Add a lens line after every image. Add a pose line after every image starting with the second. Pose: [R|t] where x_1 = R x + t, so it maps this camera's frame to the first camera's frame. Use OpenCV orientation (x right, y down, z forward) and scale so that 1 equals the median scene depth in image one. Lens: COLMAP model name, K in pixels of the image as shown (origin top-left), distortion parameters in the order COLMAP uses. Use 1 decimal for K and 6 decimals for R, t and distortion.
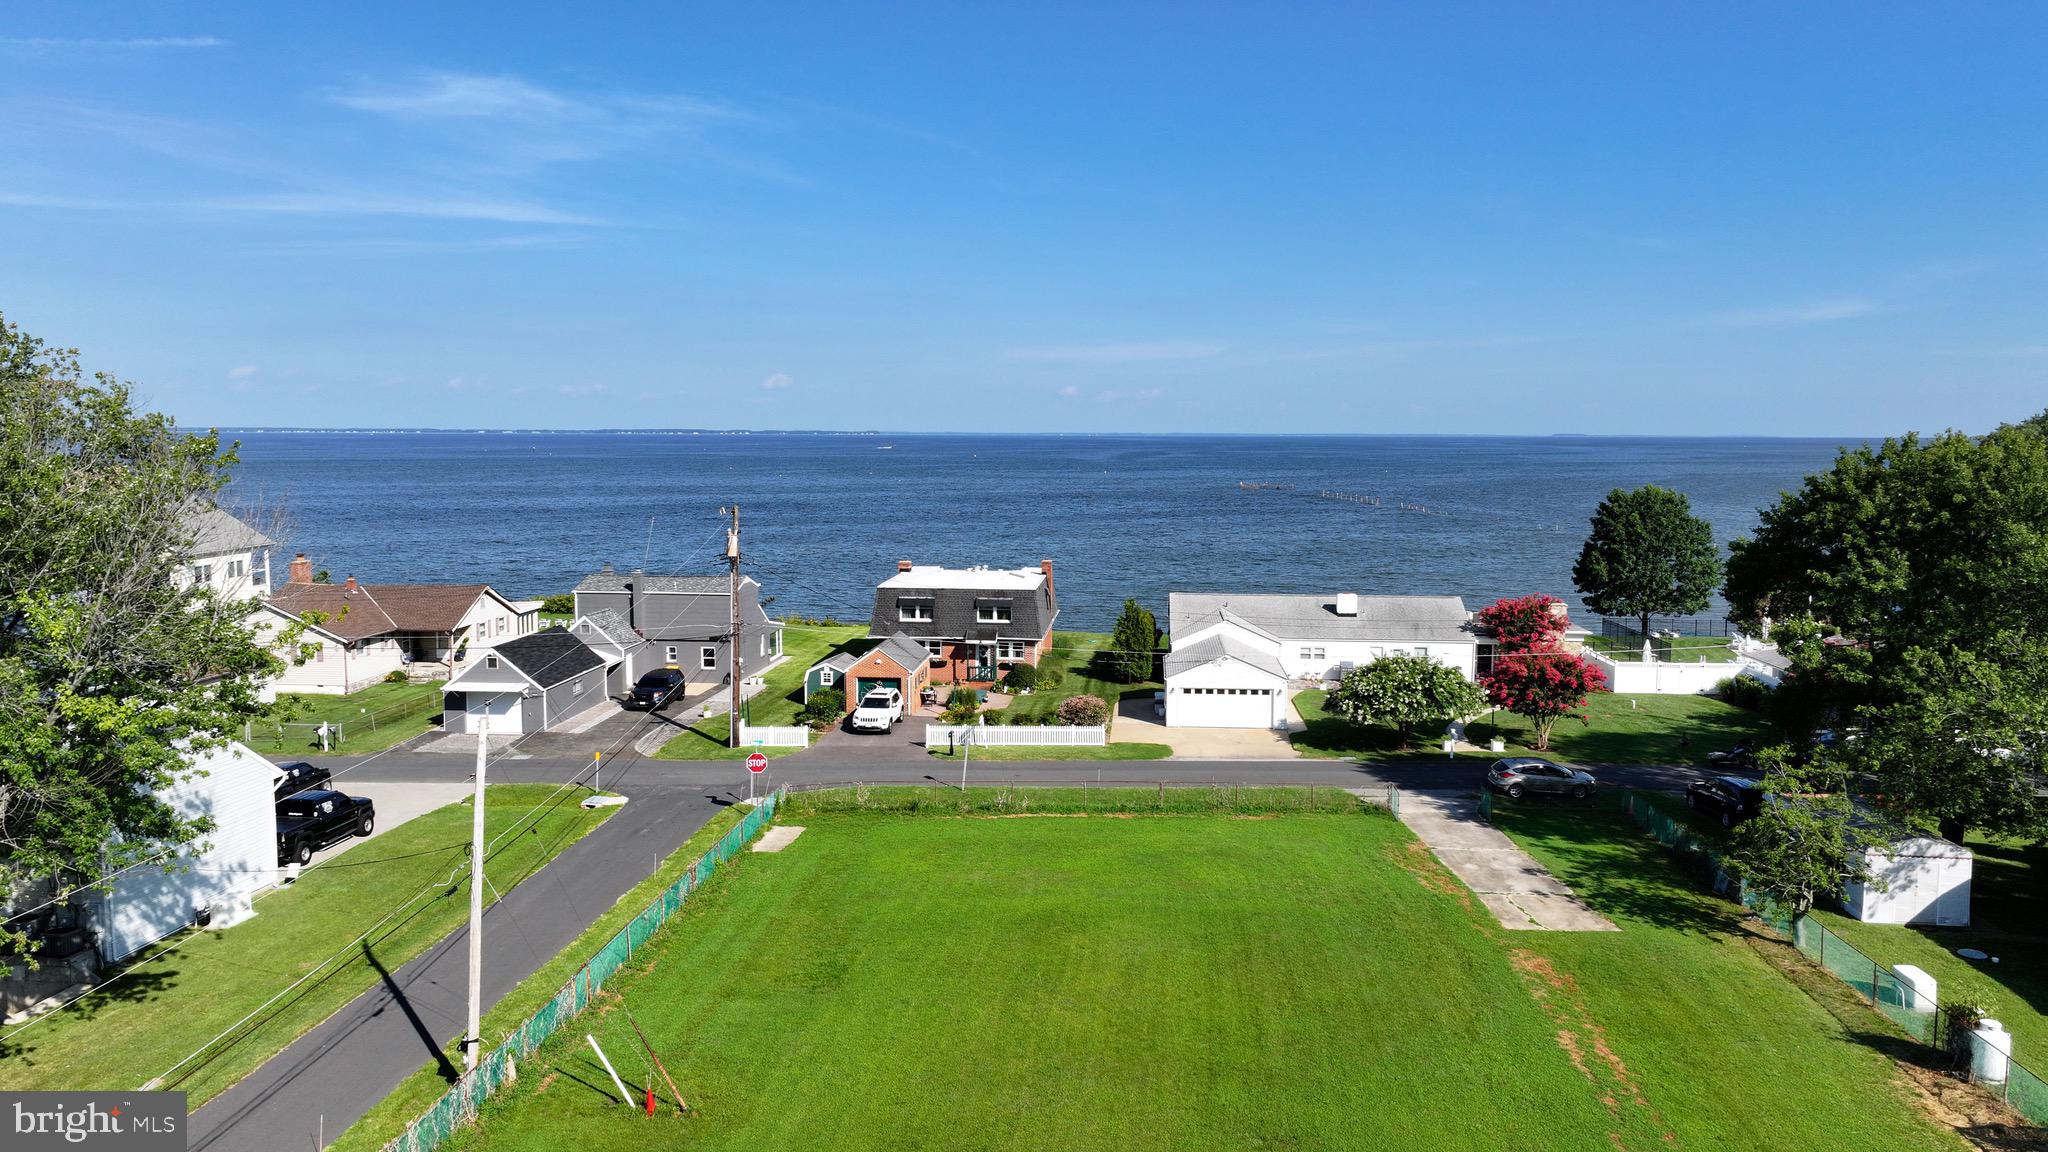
lens RADIAL K [[1456.2, 0, 1027.4], [0, 1456.2, 546.3], [0, 0, 1]] dist [0.000324, -0.000254]
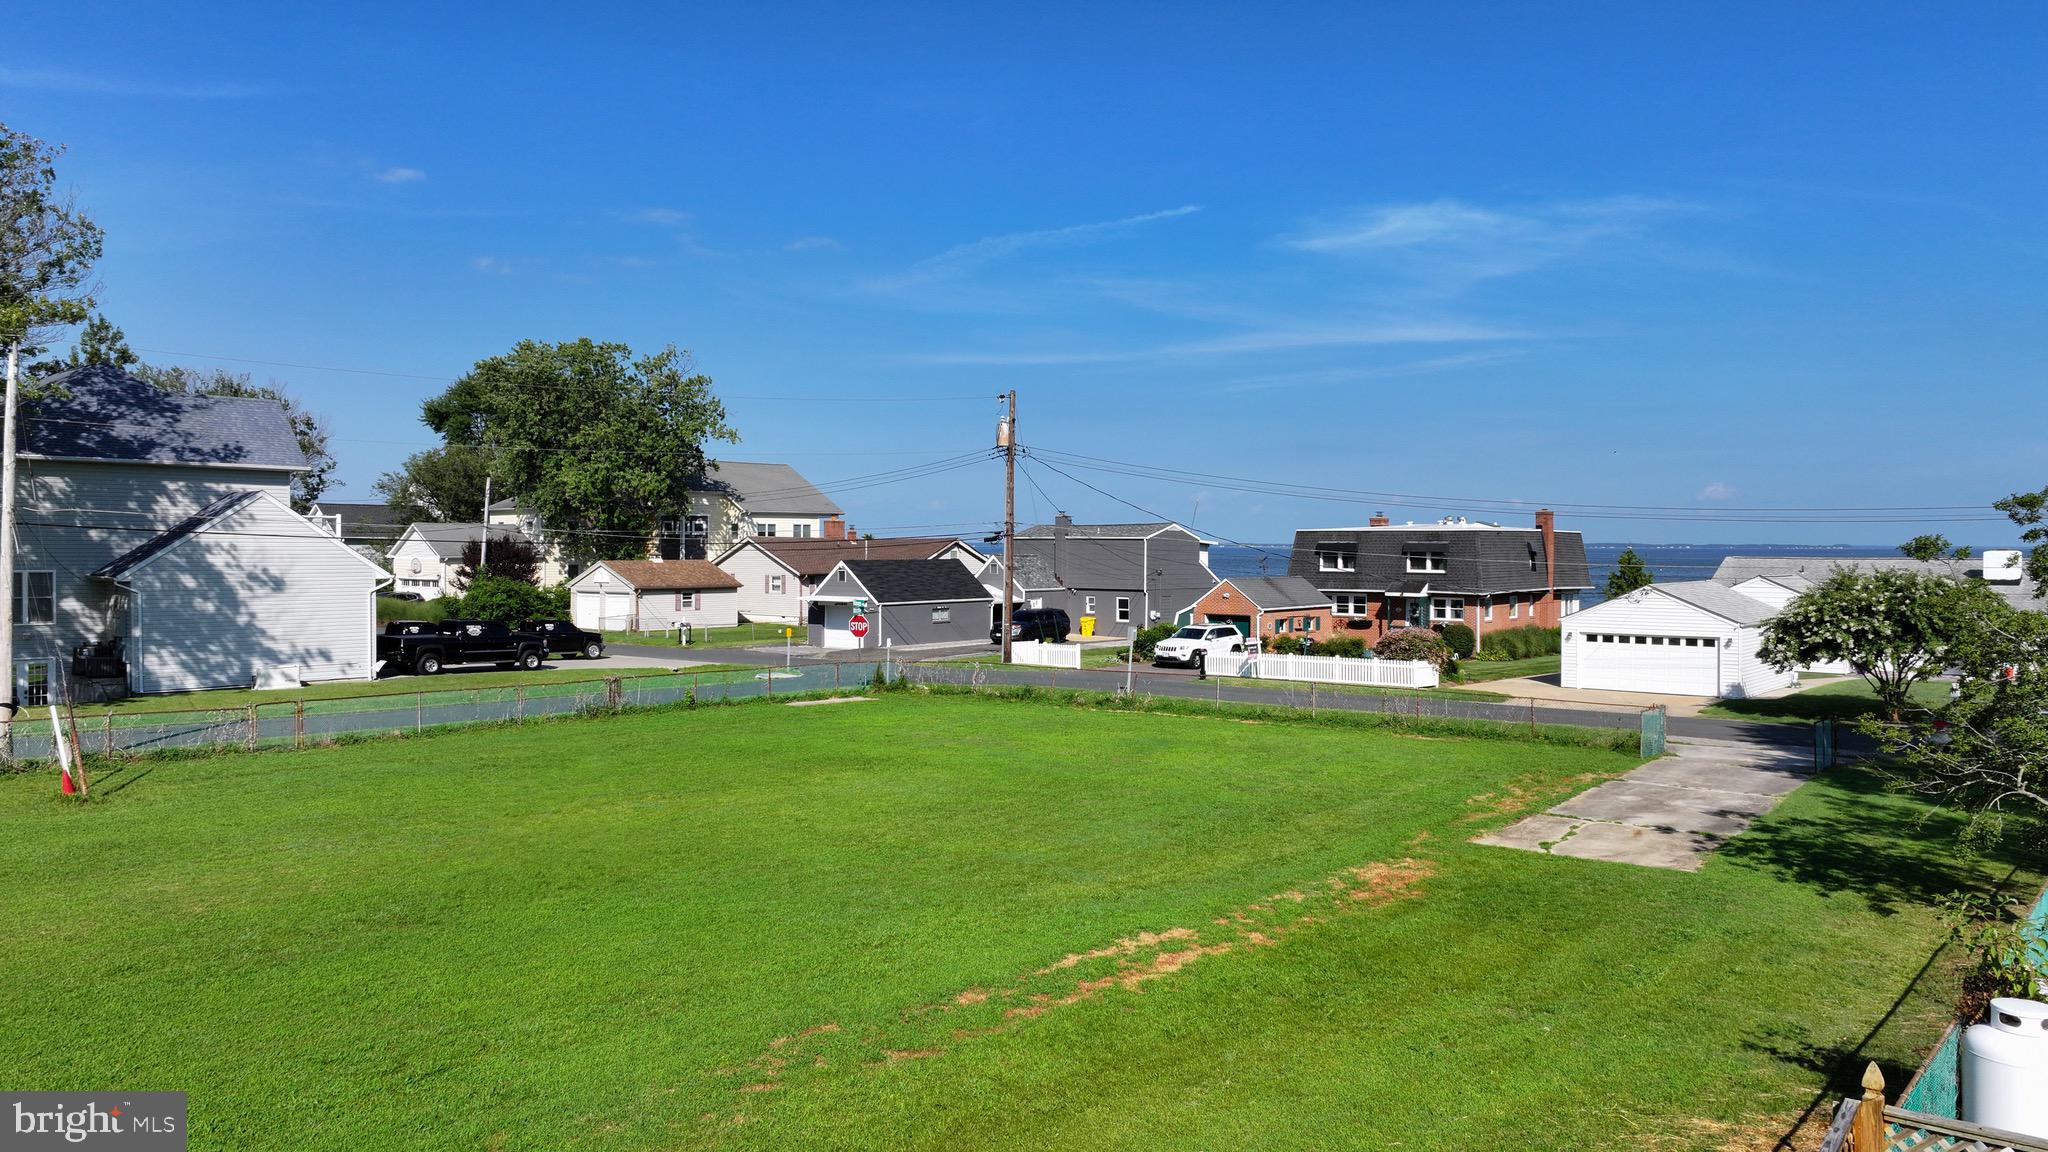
lens RADIAL K [[1446.6, 0, 1030.5], [0, 1446.6, 571.0], [0, 0, 1]] dist [0.005884, 0.005205]
pose [[0.809182, 0.008480, -0.587497, 0.298386], [-0.047201, 0.997602, -0.050613, 0.114078], [0.585659, 0.068685, 0.807642, 0.267143]]
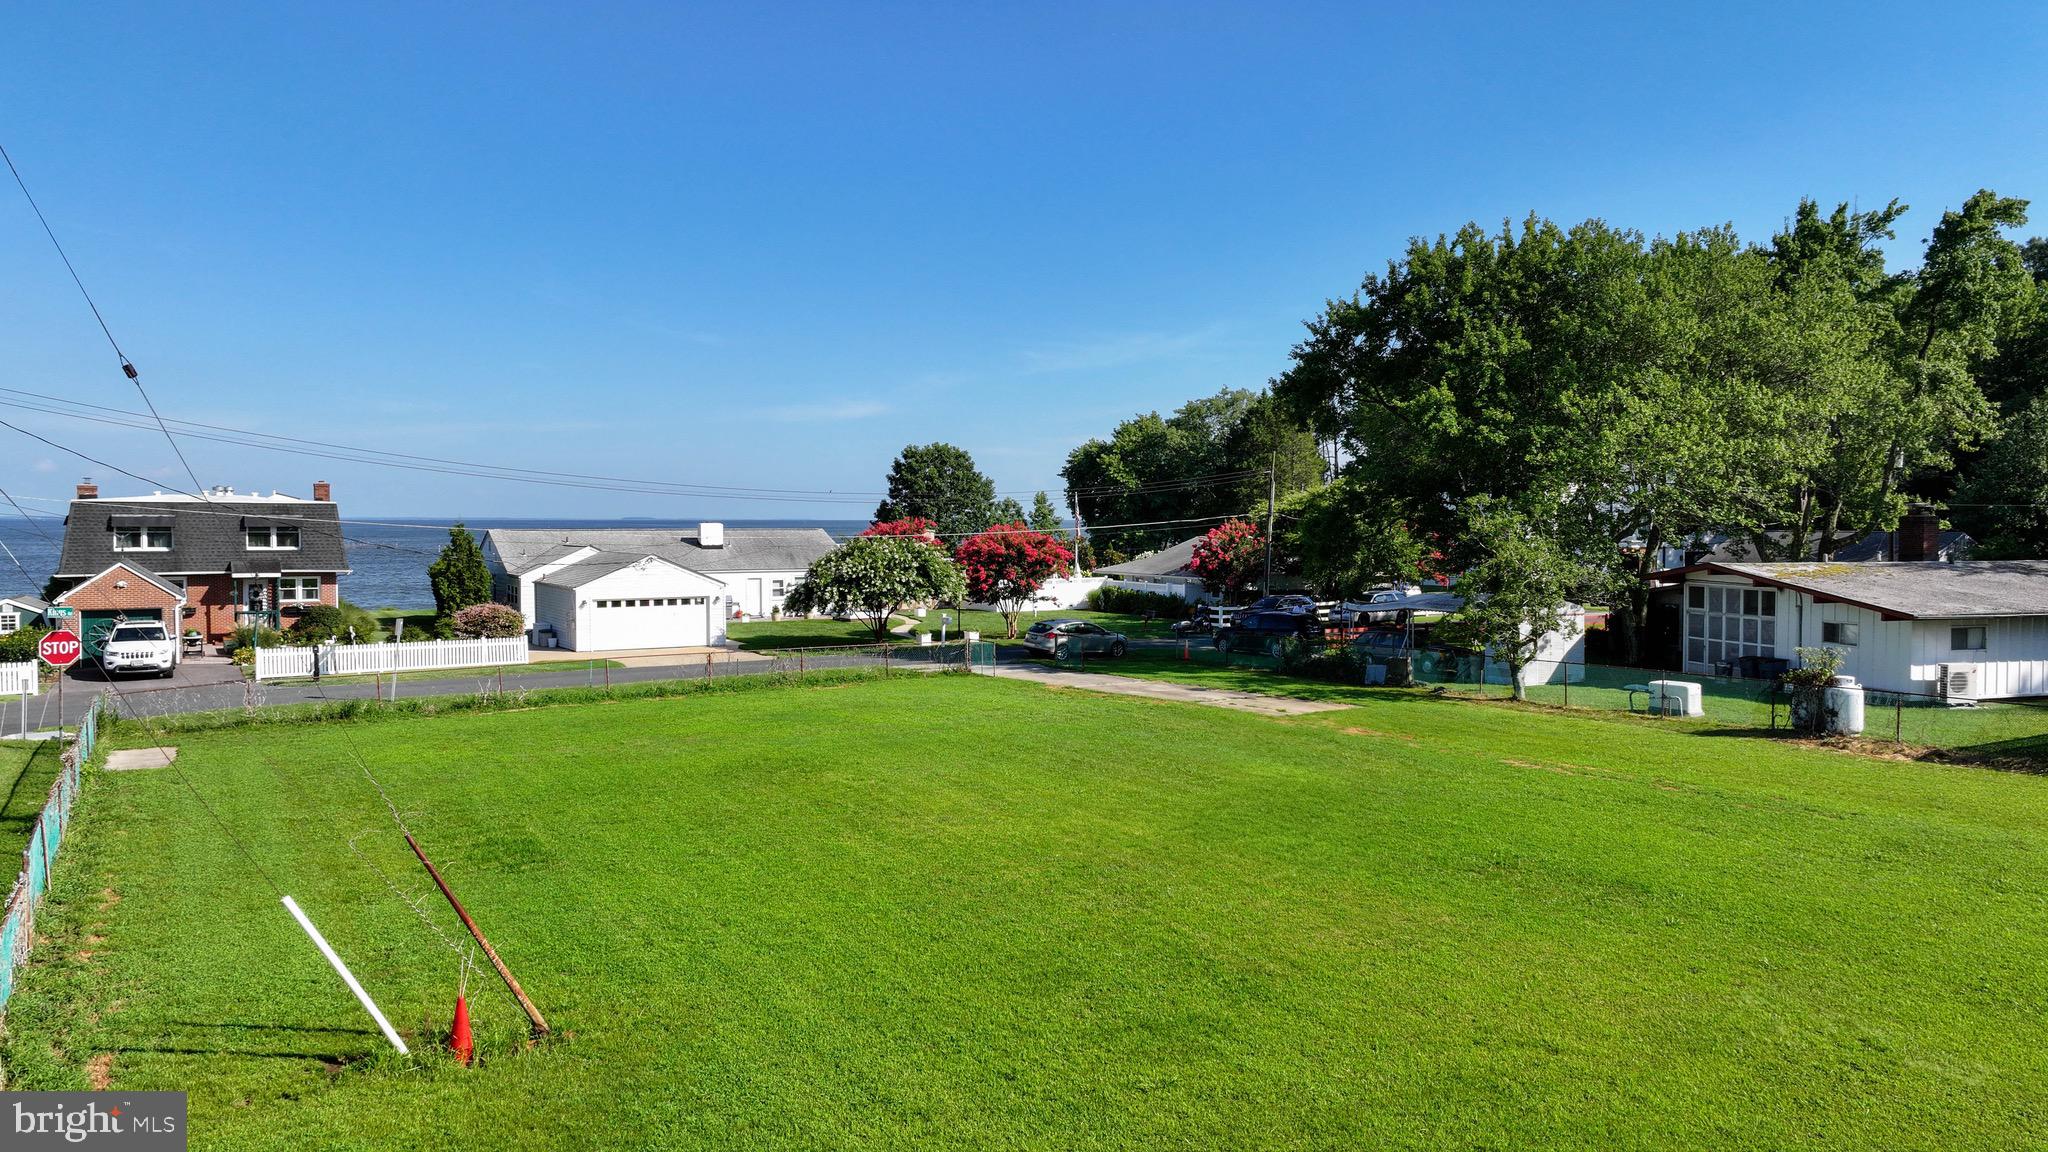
lens RADIAL K [[1446.6, 0, 1030.5], [0, 1446.6, 571.0], [0, 0, 1]] dist [0.005884, 0.005205]
pose [[0.810055, -0.023436, 0.585885, -0.155387], [0.049733, 0.998346, -0.028826, 0.114042], [-0.584241, 0.052489, 0.809881, 0.236392]]
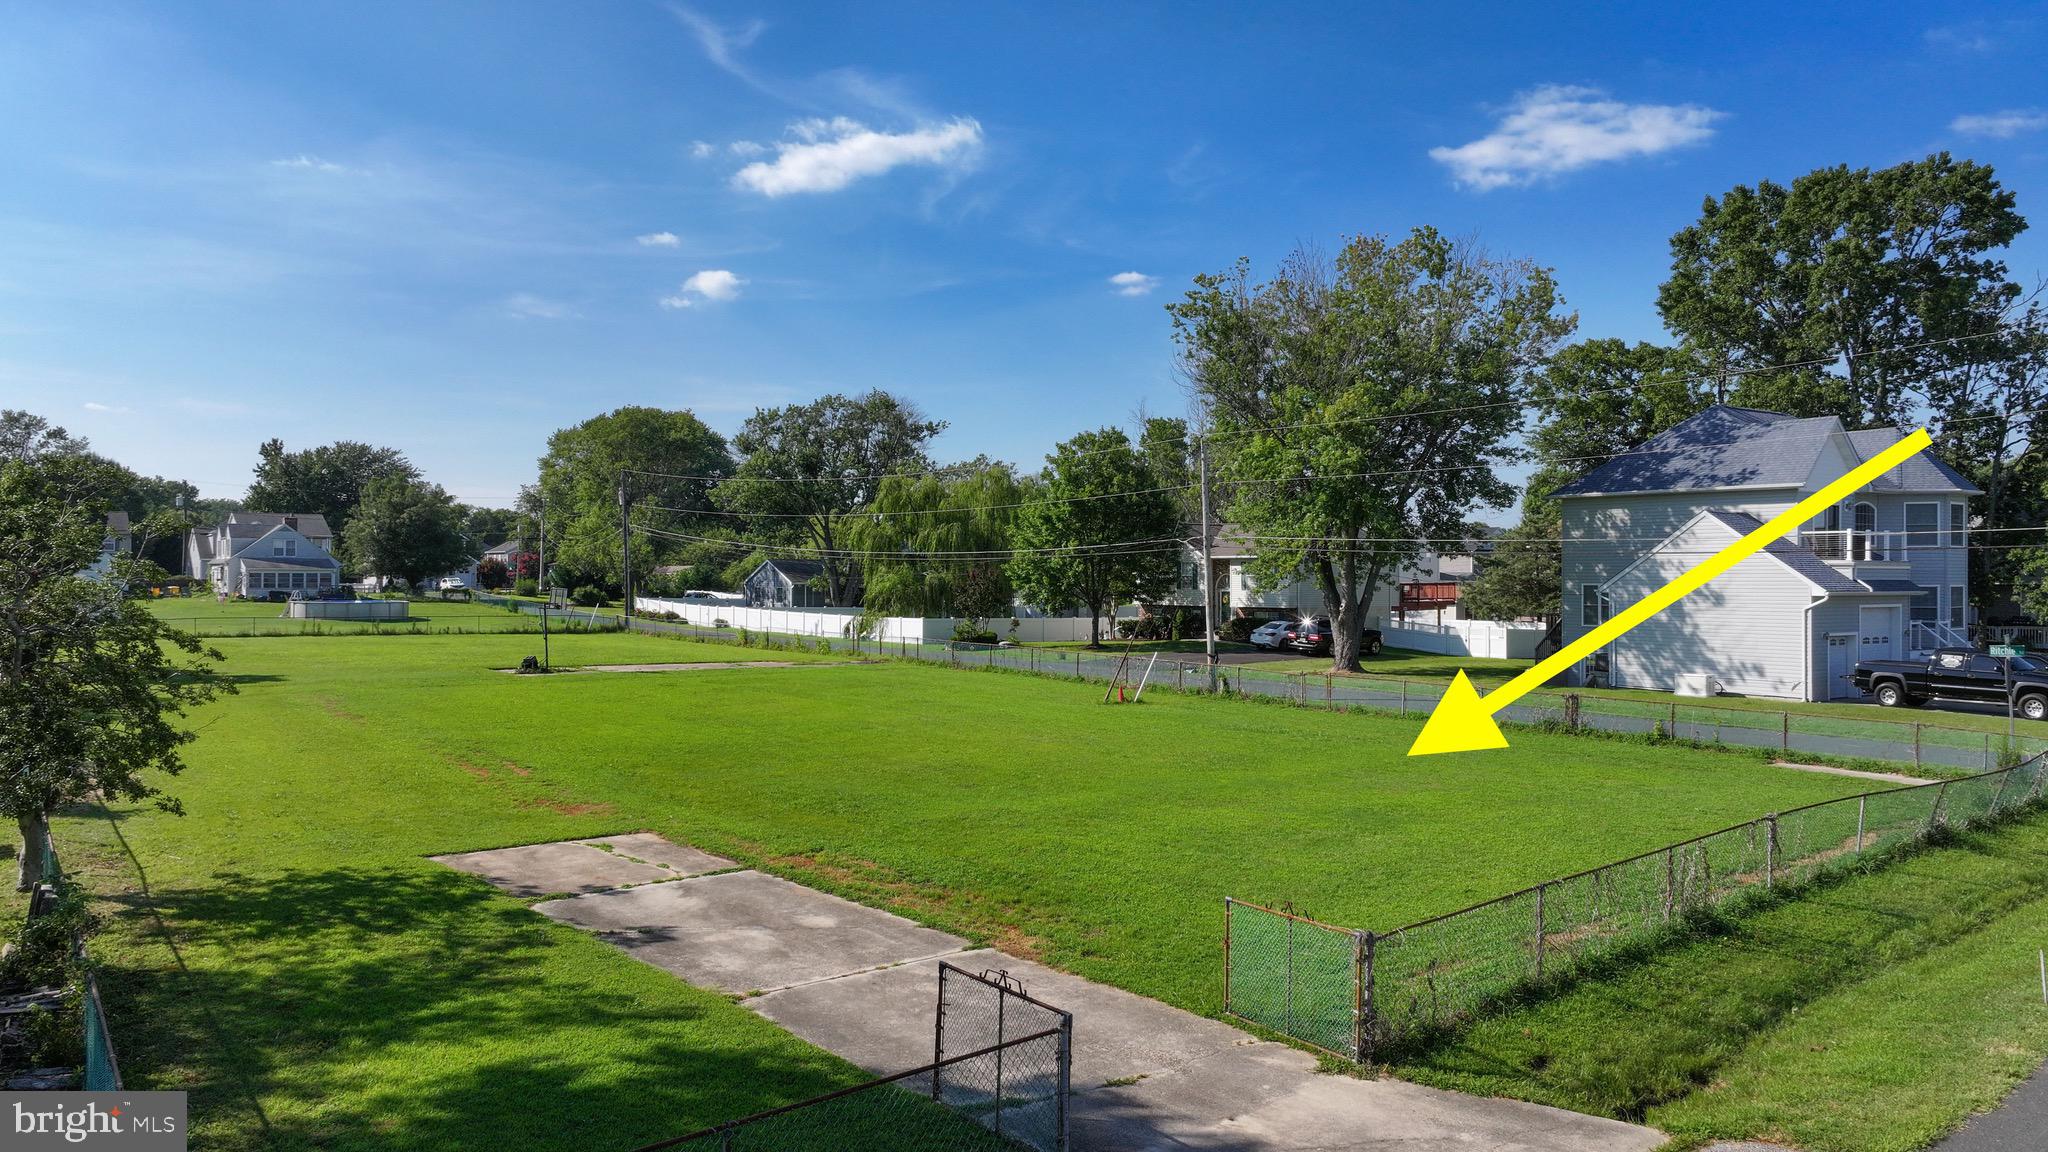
lens RADIAL K [[1456.2, 0, 1027.4], [0, 1456.2, 546.3], [0, 0, 1]] dist [0.000324, -0.000254]
pose [[-0.763167, -0.023656, -0.645768, 0.336585], [-0.060949, 0.997510, 0.035488, 0.075341], [0.643321, 0.066443, -0.762708, 0.881175]]
